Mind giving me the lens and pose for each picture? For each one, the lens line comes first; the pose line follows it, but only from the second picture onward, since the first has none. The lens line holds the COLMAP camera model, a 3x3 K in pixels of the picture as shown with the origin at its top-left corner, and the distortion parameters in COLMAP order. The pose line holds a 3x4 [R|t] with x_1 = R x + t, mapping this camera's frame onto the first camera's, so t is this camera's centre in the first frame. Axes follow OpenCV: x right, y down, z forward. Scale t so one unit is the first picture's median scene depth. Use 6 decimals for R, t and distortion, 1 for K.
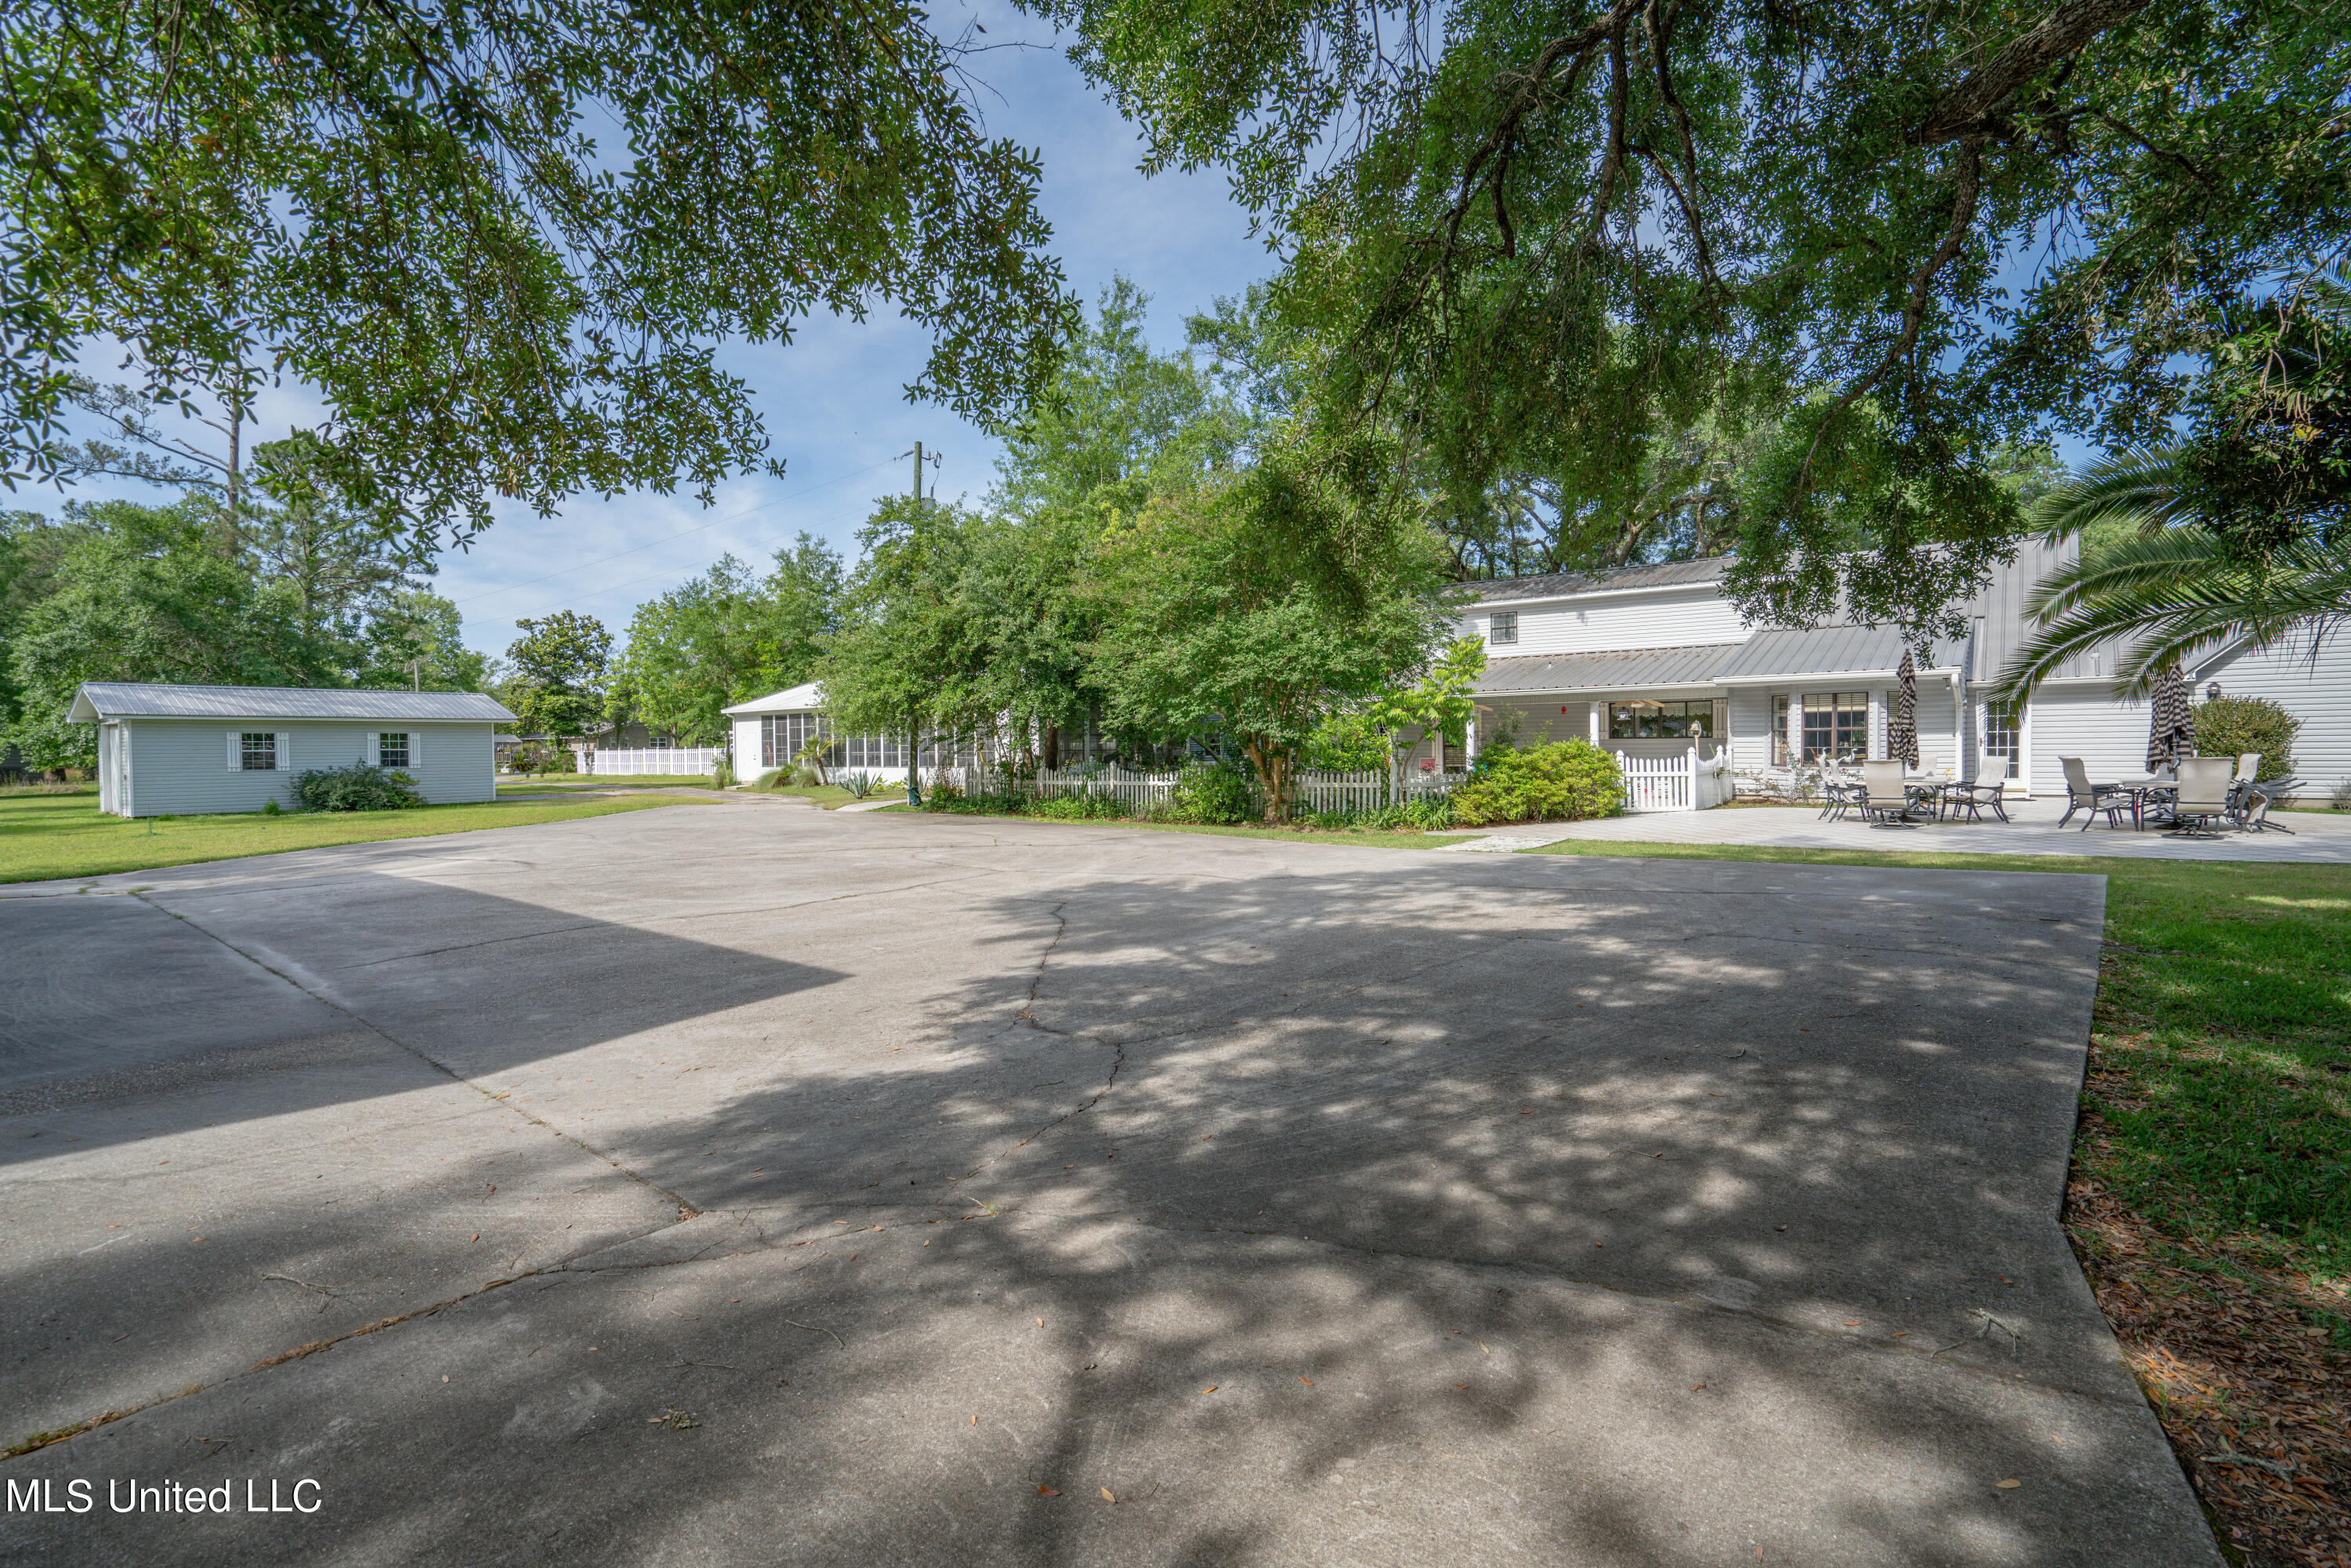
lens RADIAL K [[1073.1, 0, 1175.5], [0, 1073.1, 784.0], [0, 0, 1]] dist [-0.055110, 0.020597]
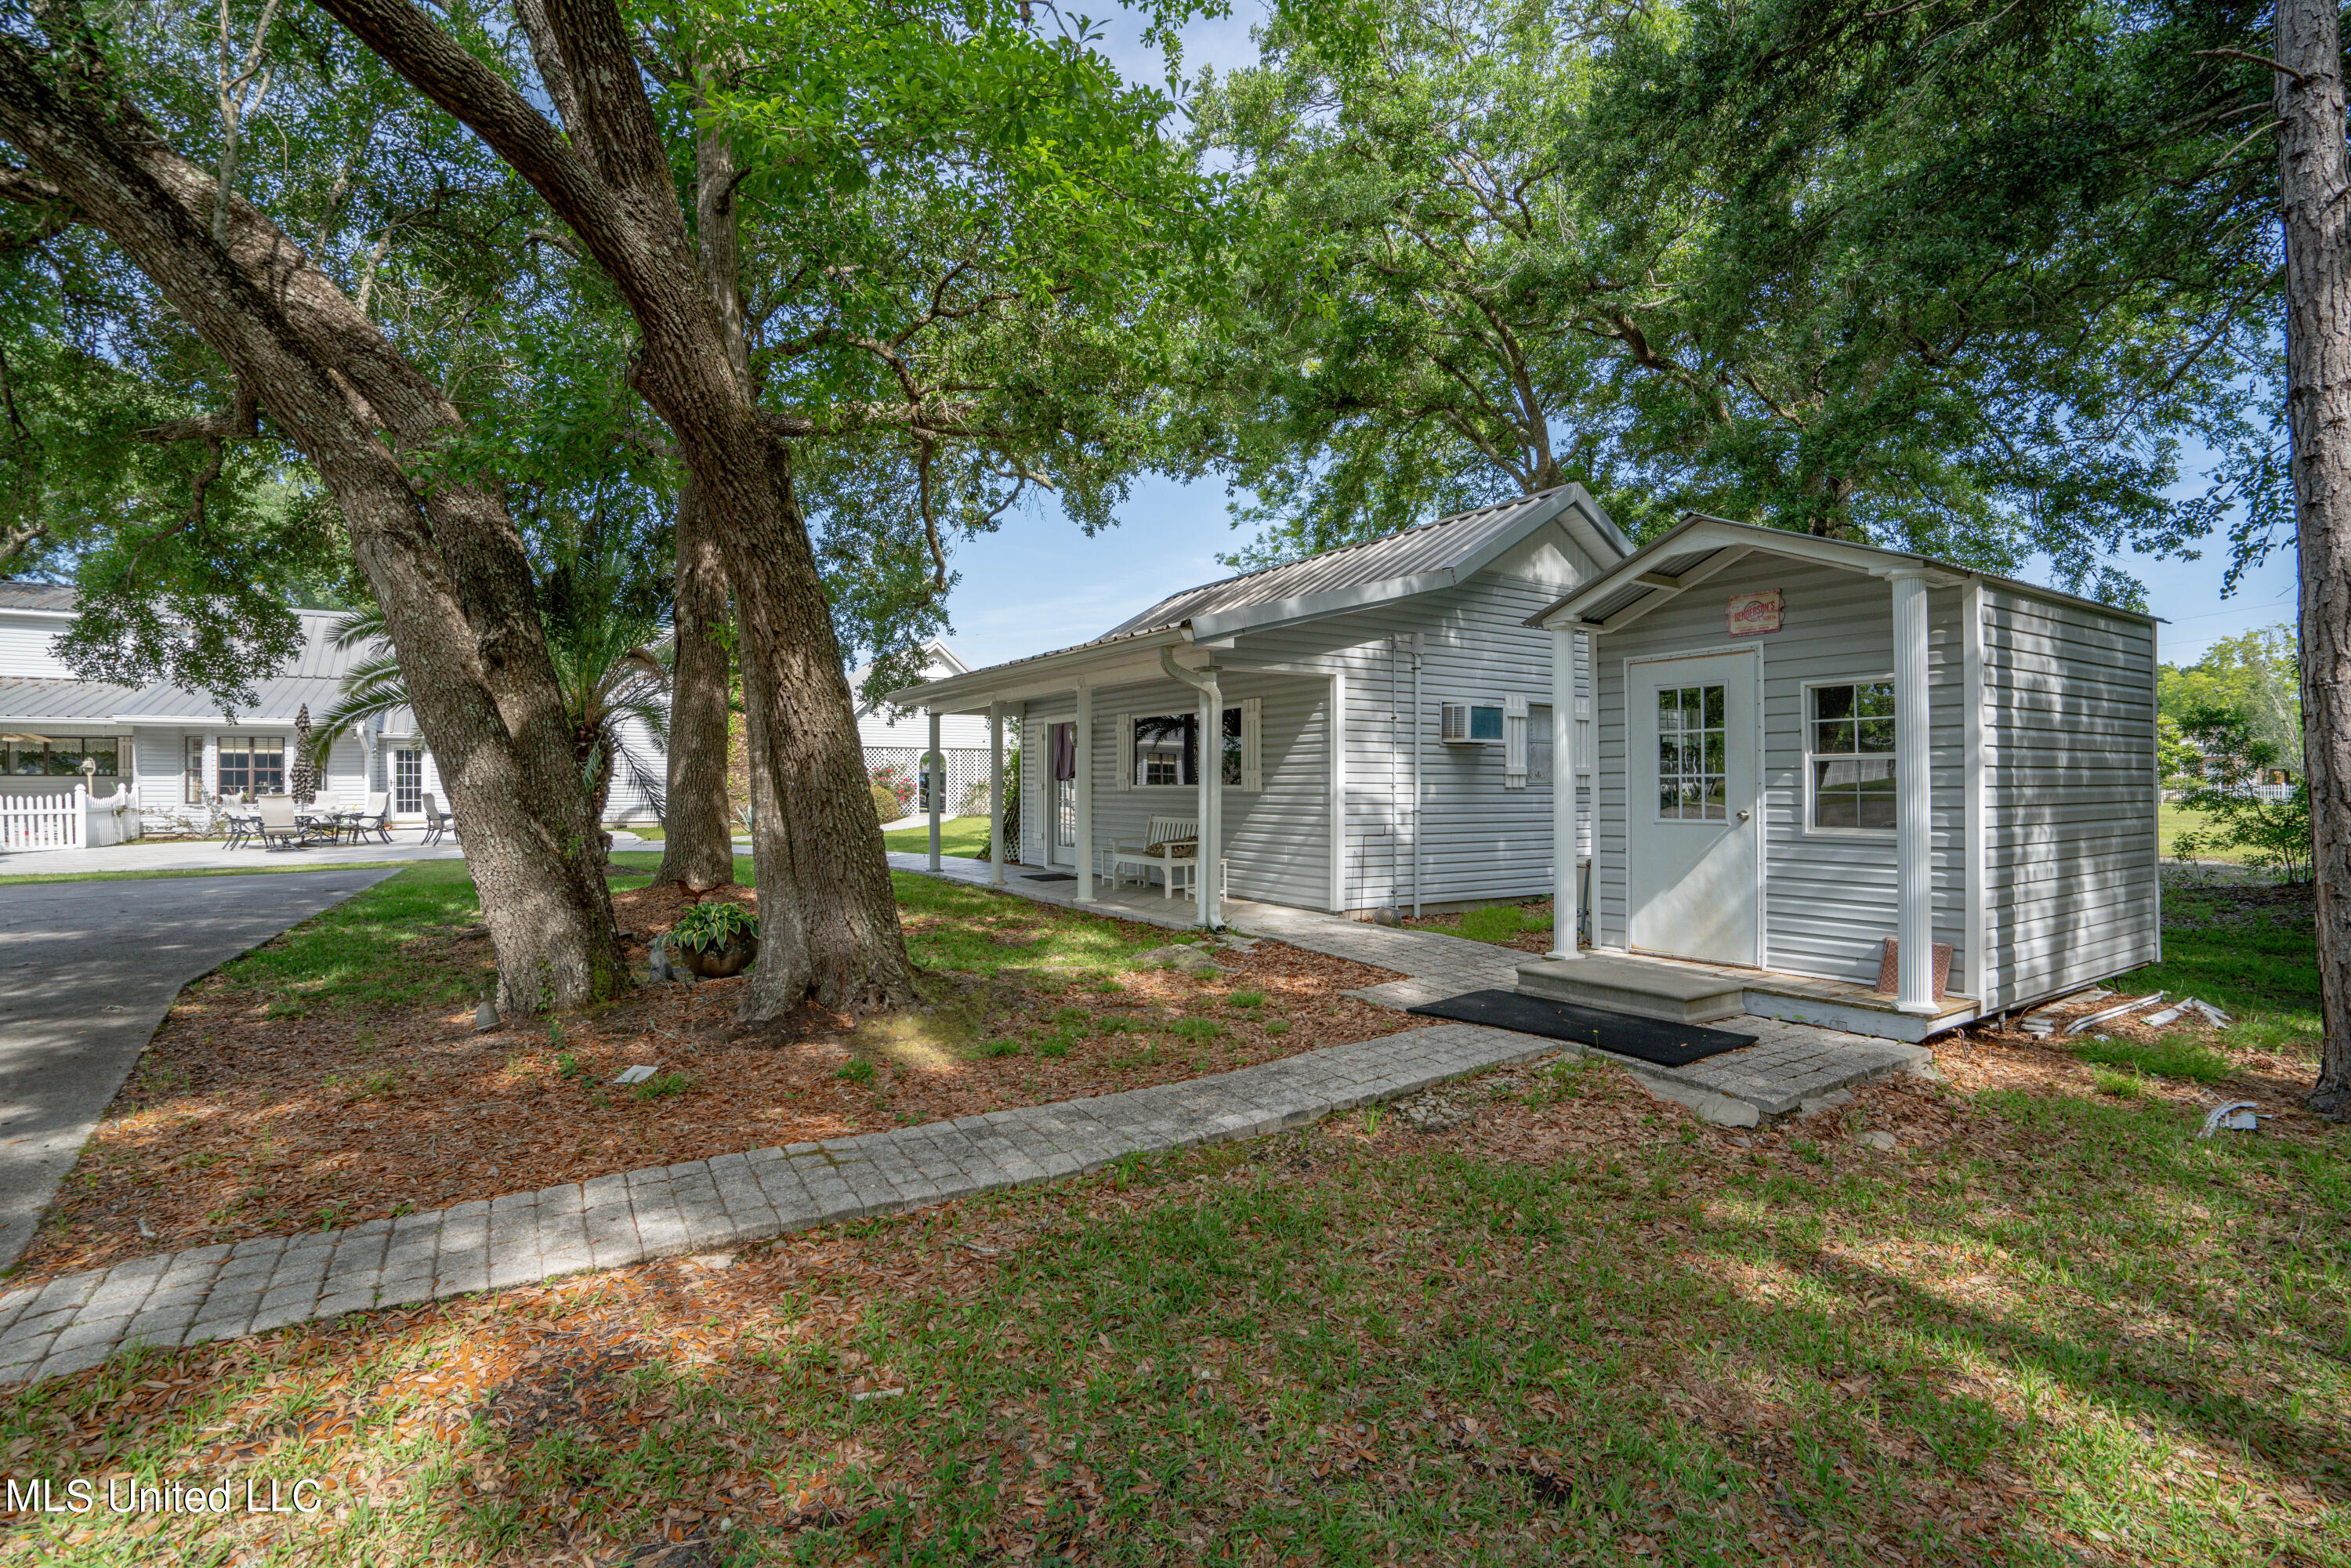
lens RADIAL K [[1073.1, 0, 1175.5], [0, 1073.1, 784.0], [0, 0, 1]] dist [-0.055110, 0.020597]
pose [[0.330216, 0.014759, 0.943790, -0.083528], [0.028007, 0.999284, -0.025426, 0.017889], [-0.943490, 0.034829, 0.329566, -0.274266]]
